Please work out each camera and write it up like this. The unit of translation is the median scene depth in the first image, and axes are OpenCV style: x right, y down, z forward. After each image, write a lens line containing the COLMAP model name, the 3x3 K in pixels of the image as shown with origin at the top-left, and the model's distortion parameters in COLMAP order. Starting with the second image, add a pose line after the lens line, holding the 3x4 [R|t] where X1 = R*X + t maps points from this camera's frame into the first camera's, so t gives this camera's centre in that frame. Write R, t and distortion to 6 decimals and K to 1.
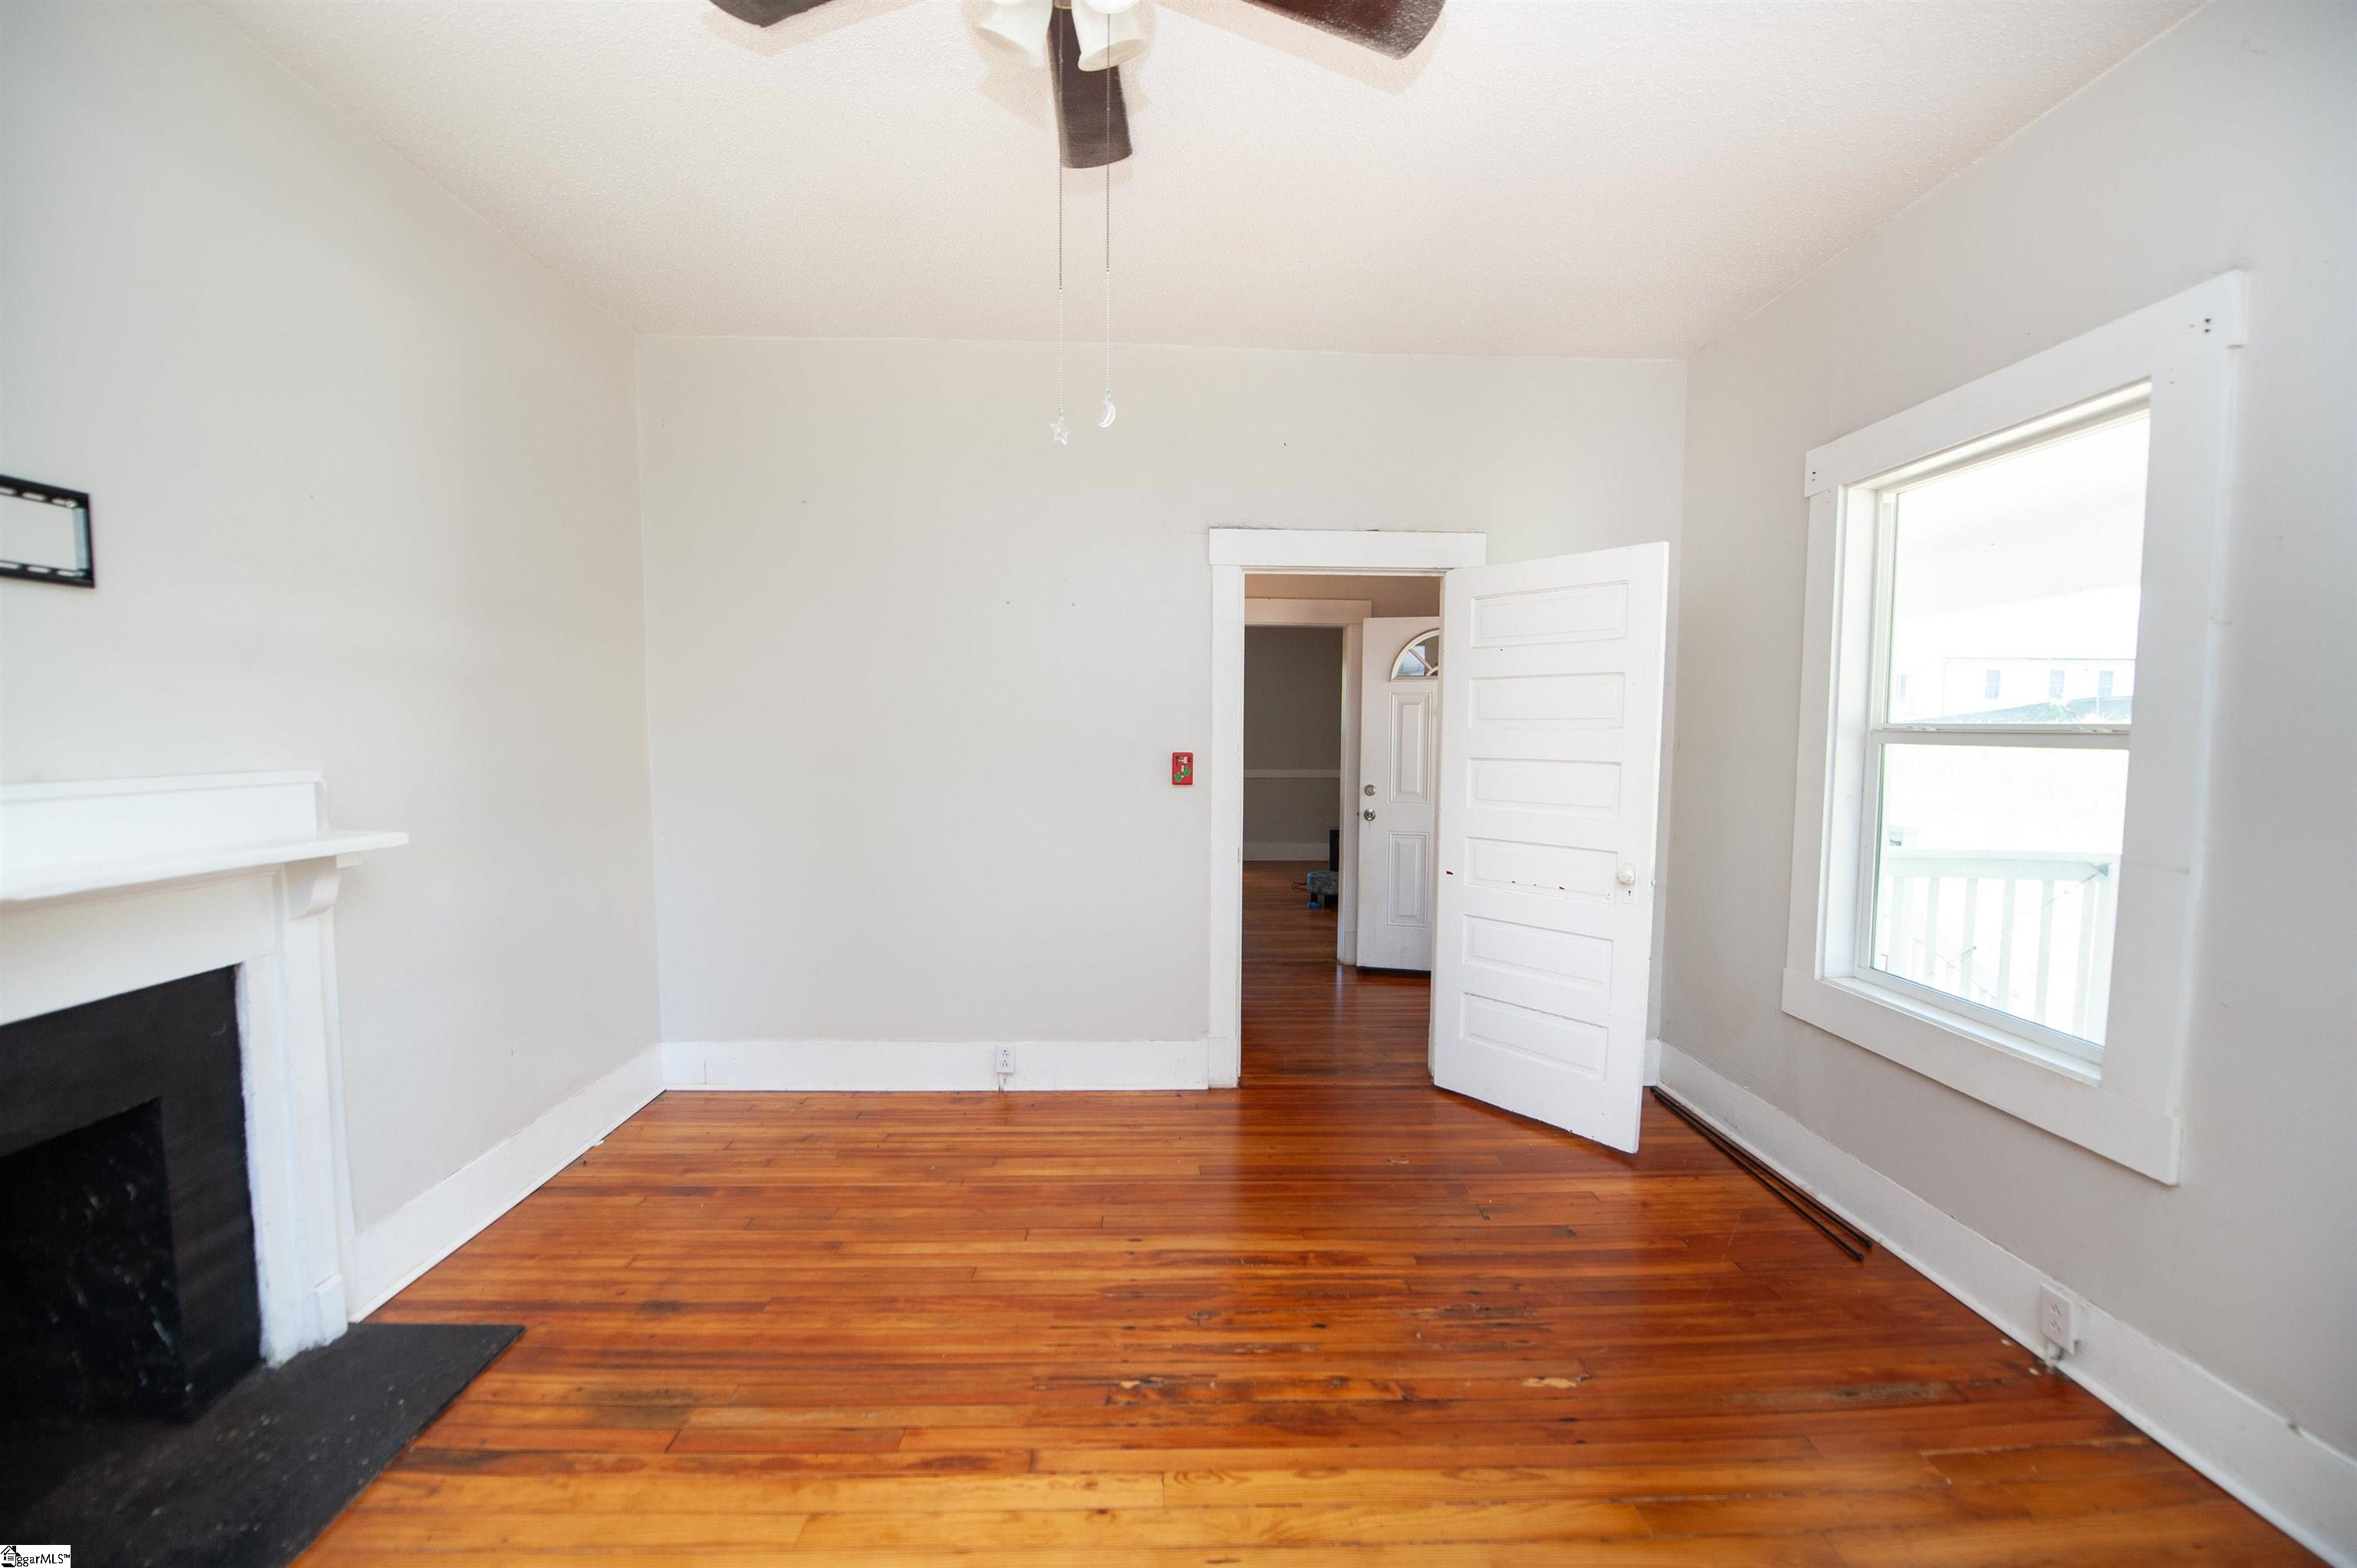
lens RADIAL K [[927.8, 0, 1185.0], [0, 927.8, 789.1], [0, 0, 1]] dist [-0.025278, -0.000564]
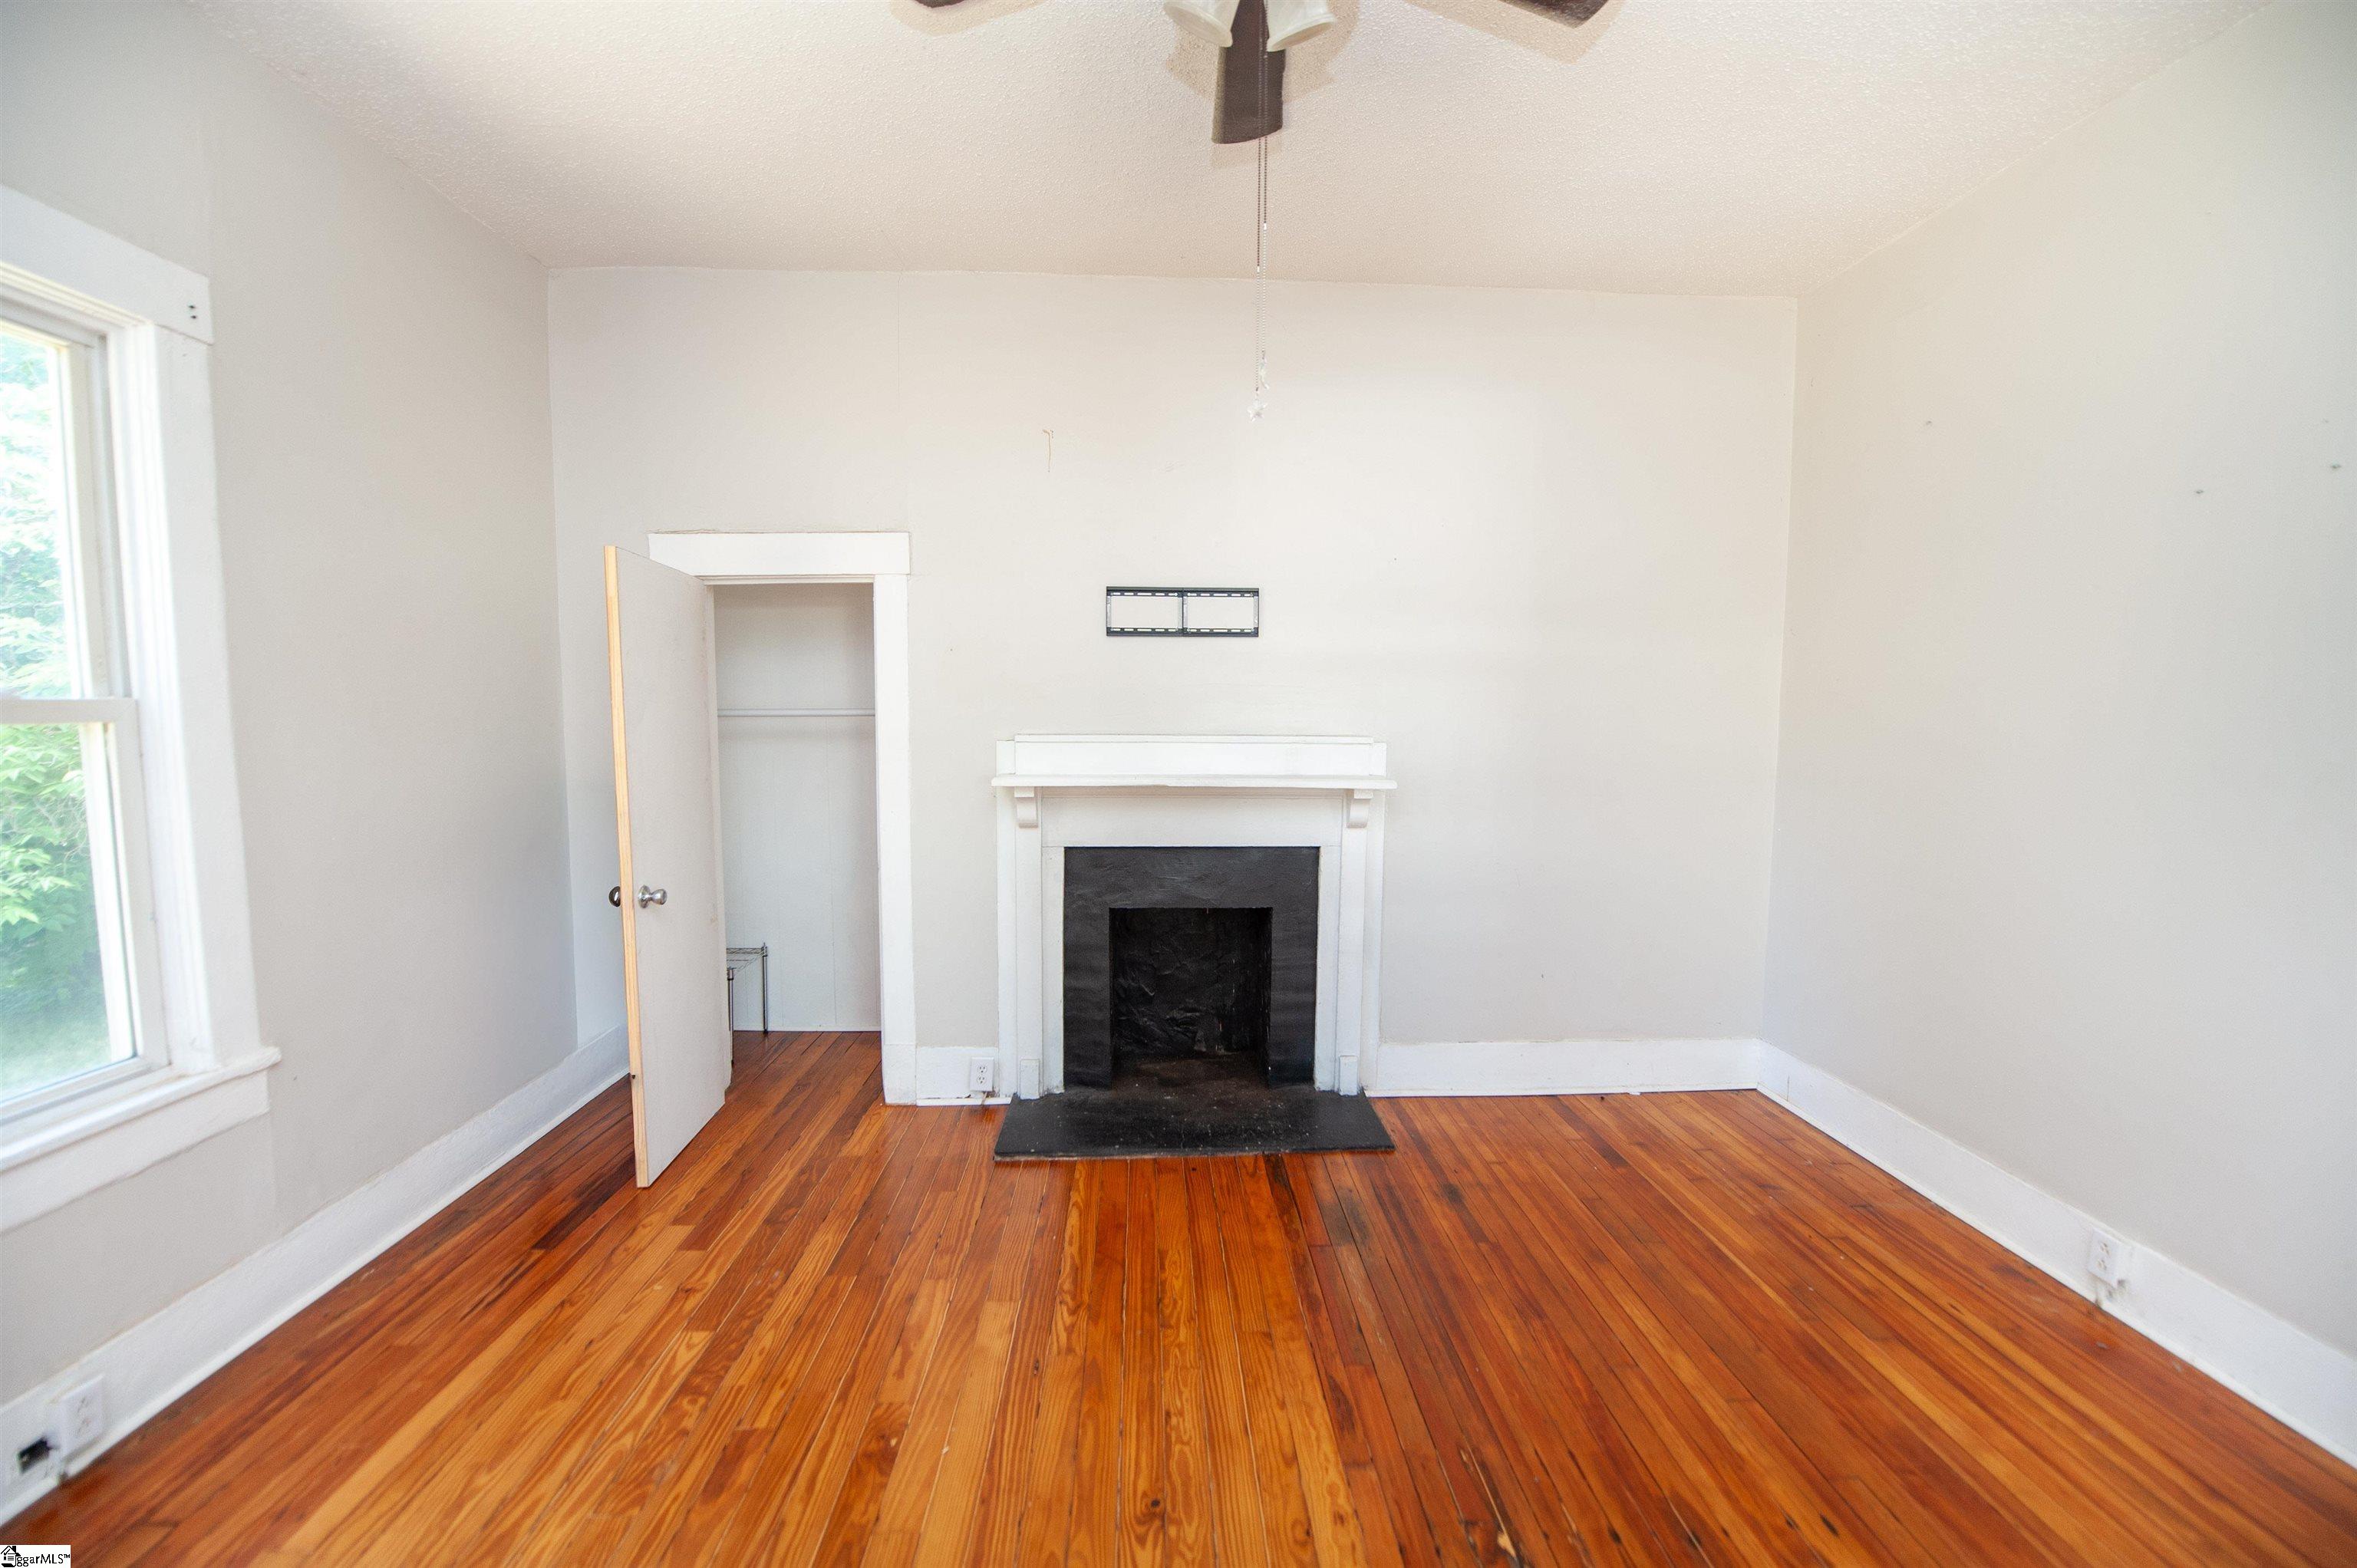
lens RADIAL K [[927.8, 0, 1185.0], [0, 927.8, 789.1], [0, 0, 1]] dist [-0.025278, -0.000564]
pose [[0.007592, 0.075394, -0.997125, 0.614183], [-0.068563, 0.994846, 0.074699, -0.026113], [0.997618, 0.067799, 0.012723, 0.630394]]
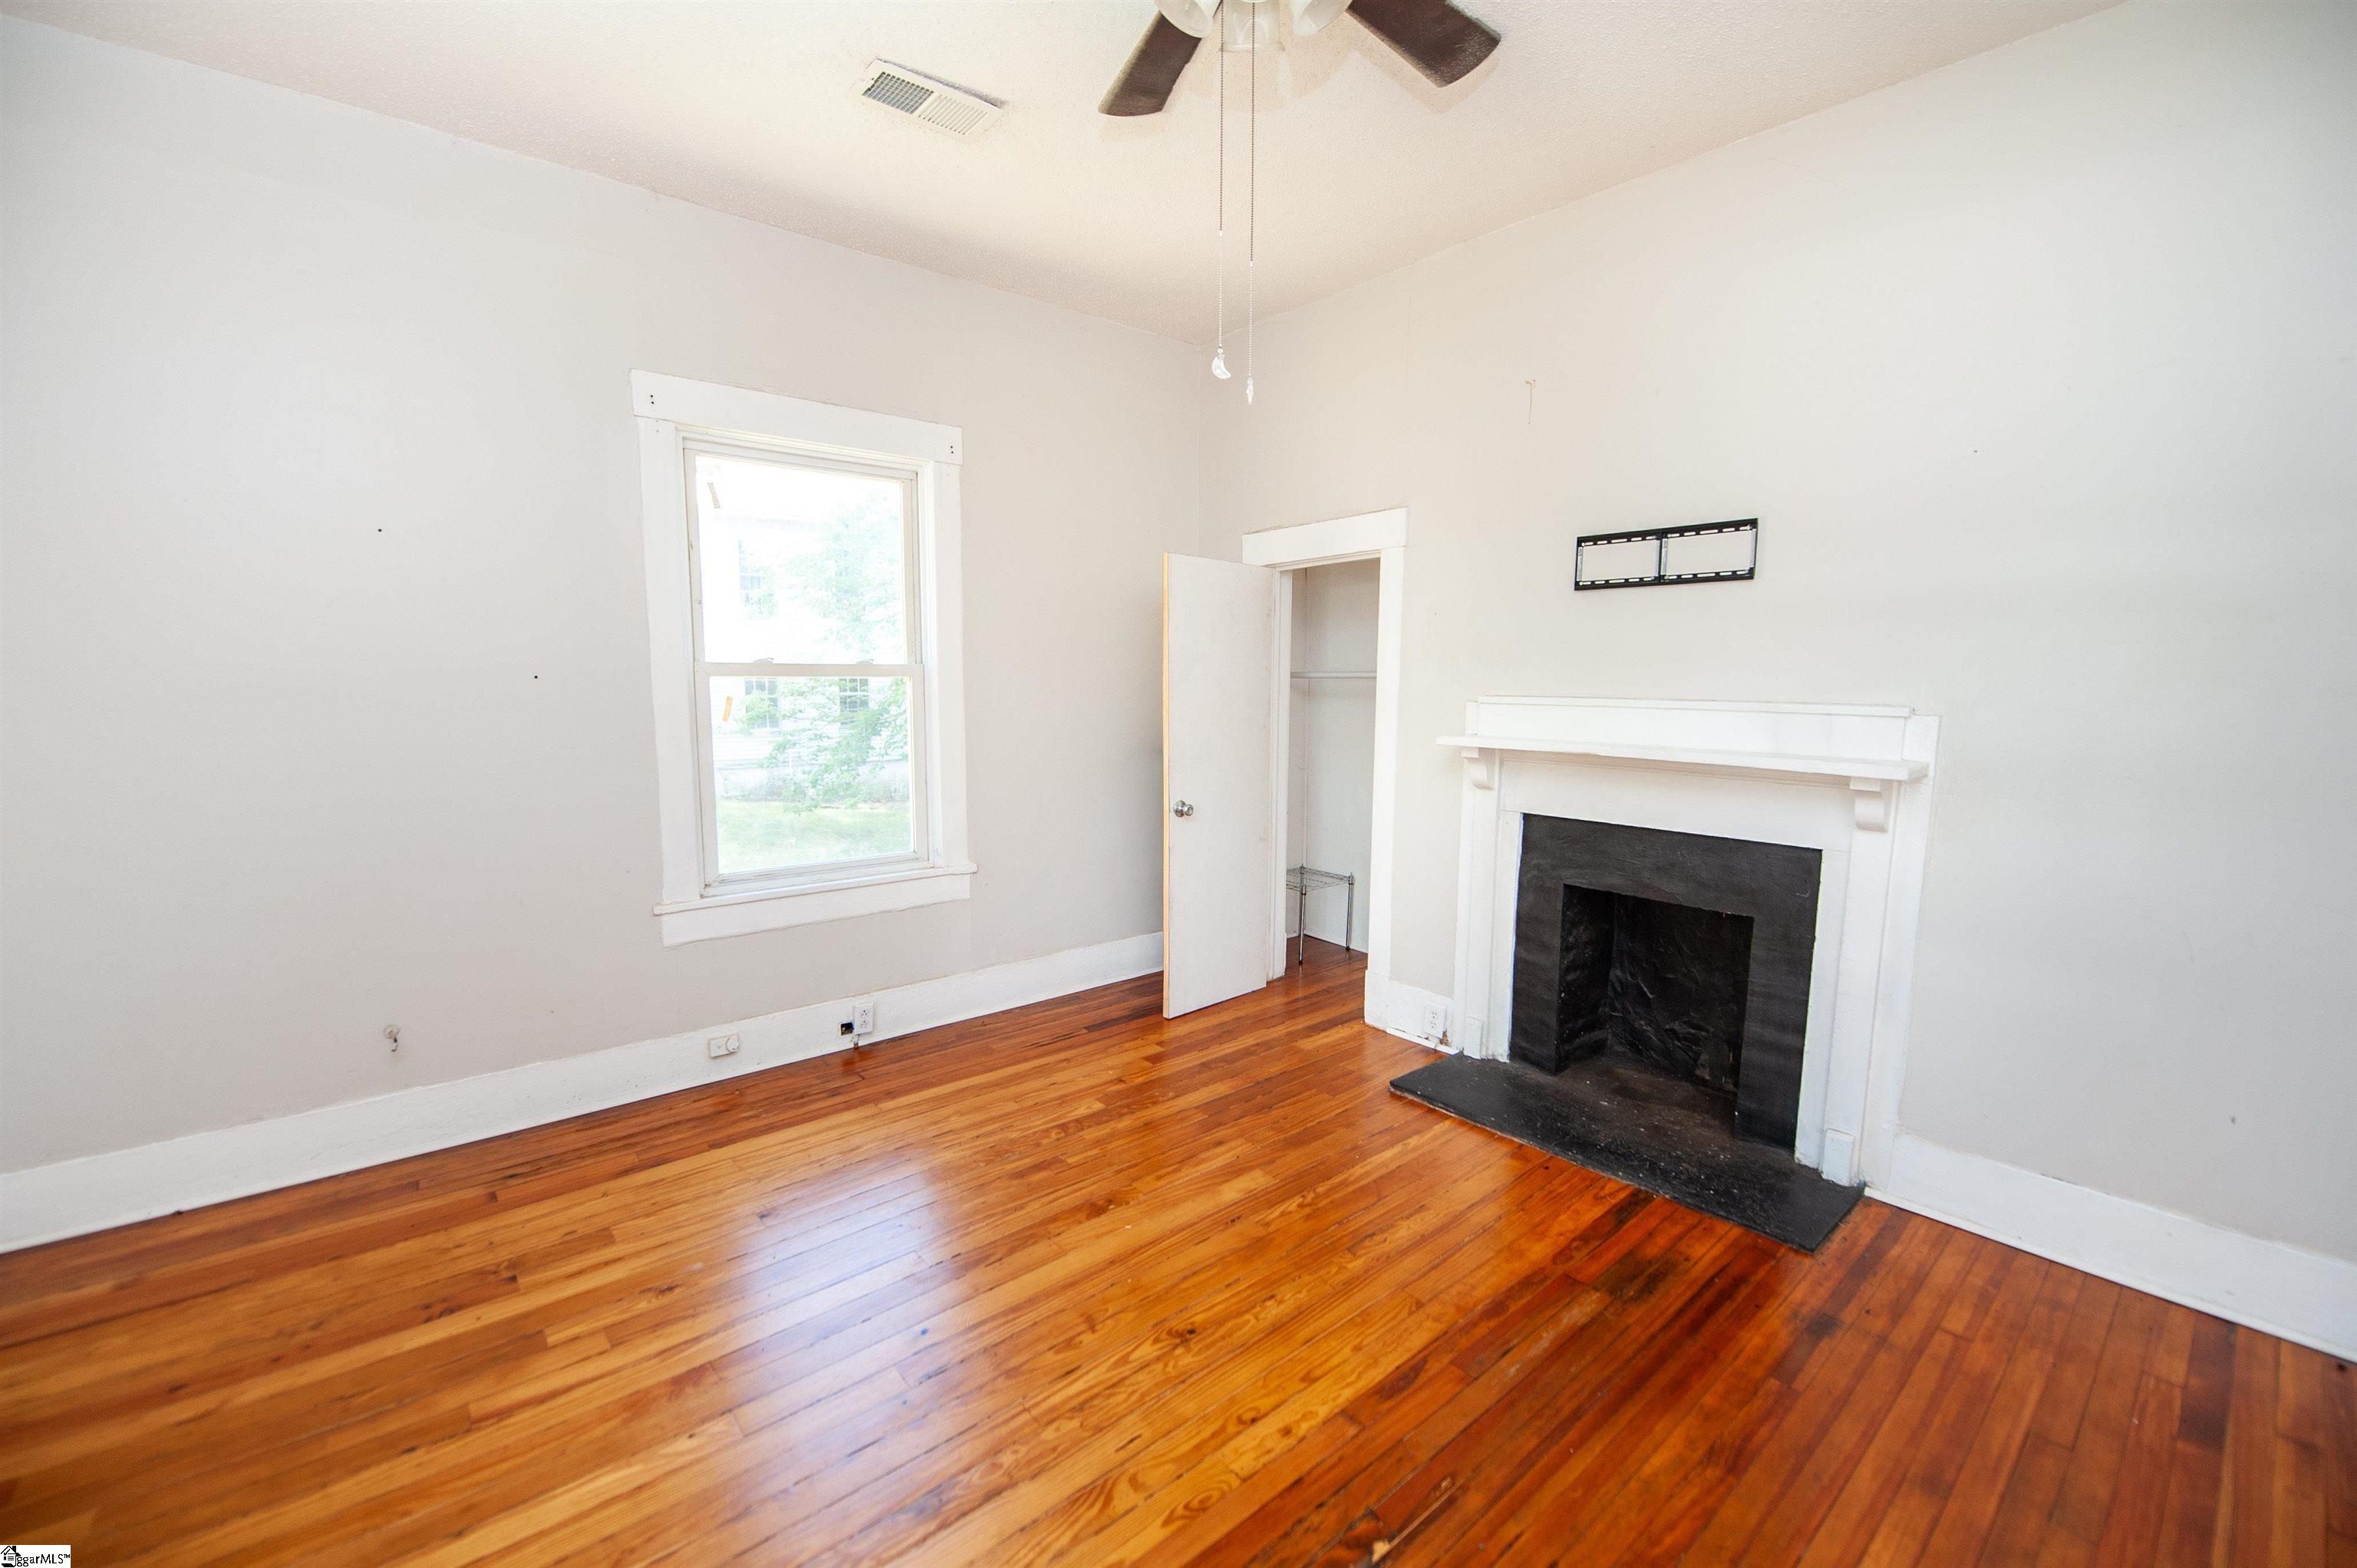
lens RADIAL K [[952.9, 0, 1182.2], [0, 952.9, 789.1], [0, 0, 1]] dist [-0.031807, -0.000459]
pose [[-0.785651, 0.062379, -0.615517, 0.452258], [-0.049731, 0.985317, 0.163333, -0.061561], [0.616668, 0.158933, -0.771013, 1.289314]]
